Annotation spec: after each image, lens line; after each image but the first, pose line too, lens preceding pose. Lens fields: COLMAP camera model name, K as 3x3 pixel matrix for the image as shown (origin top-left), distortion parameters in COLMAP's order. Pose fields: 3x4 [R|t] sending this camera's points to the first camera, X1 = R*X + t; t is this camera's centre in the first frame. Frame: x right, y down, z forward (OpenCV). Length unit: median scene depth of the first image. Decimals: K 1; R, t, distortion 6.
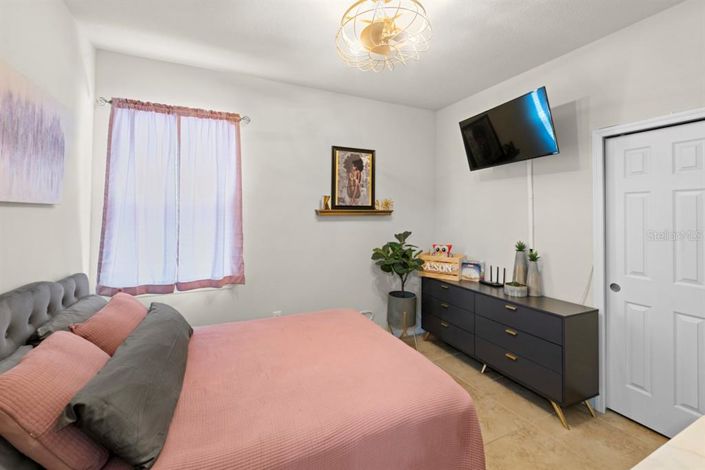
lens RADIAL K [[289.0, 0, 351.5], [0, 289.0, 216.8], [0, 0, 1]] dist [-0.002641, -0.000260]
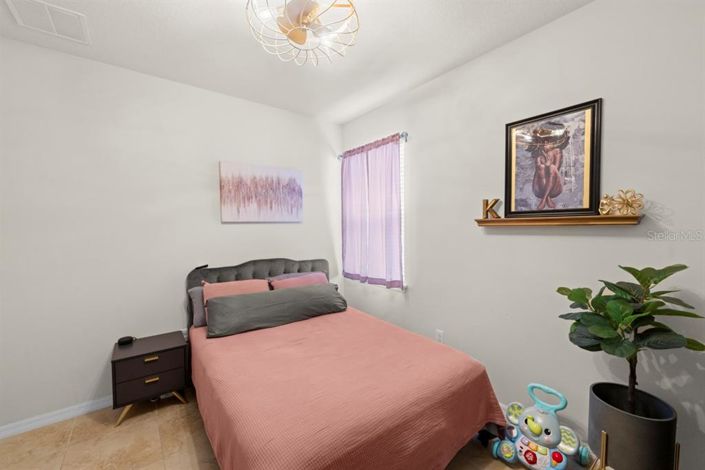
lens RADIAL K [[284.0, 0, 348.2], [0, 284.0, 236.5], [0, 0, 1]] dist [0.000420, 0.000049]
pose [[0.210646, 0.037196, -0.976855, 0.513120], [0.002212, 0.999255, 0.038526, -0.007847], [0.977560, -0.010276, 0.210407, 0.486322]]
